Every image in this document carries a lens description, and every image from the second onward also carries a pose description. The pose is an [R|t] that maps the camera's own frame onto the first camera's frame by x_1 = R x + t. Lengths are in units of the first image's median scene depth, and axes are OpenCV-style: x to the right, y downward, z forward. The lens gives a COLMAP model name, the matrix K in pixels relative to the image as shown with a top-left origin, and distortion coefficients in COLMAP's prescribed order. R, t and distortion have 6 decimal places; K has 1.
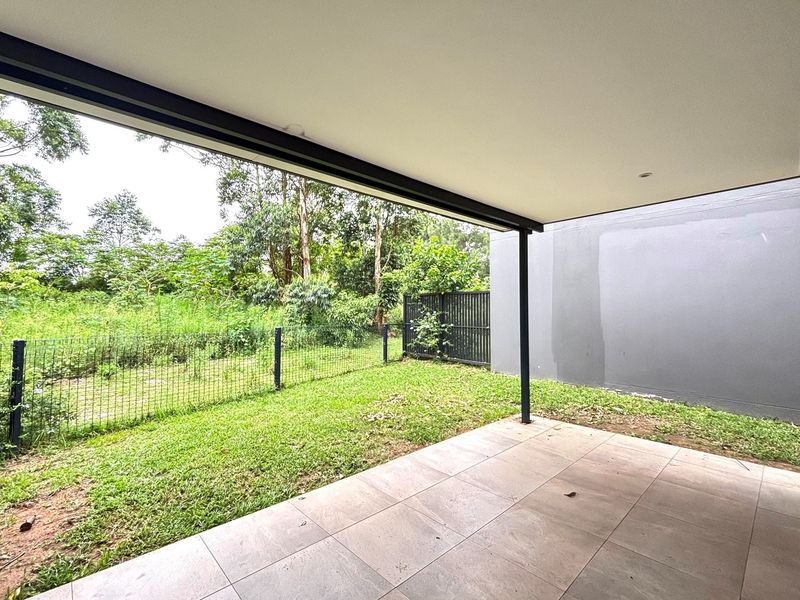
lens RADIAL K [[363.8, 0, 400.6], [0, 363.8, 301.9], [0, 0, 1]] dist [0.002402, -0.000207]
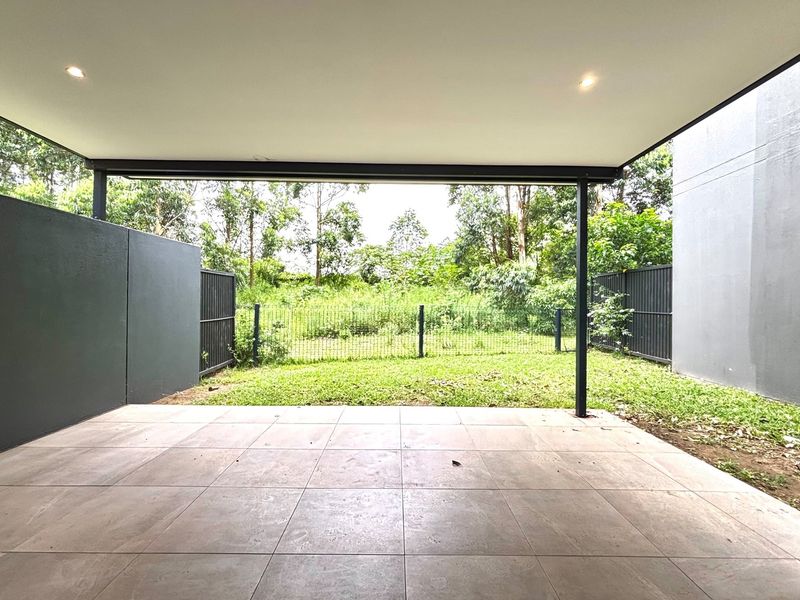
lens RADIAL K [[364.7, 0, 400.8], [0, 364.7, 299.6], [0, 0, 1]] dist [0.001470, -0.000040]
pose [[0.738683, 0.005278, -0.674033, 0.298236], [0.002799, 0.999937, 0.010897, 0.029355], [0.674048, -0.009937, 0.738621, 0.062335]]
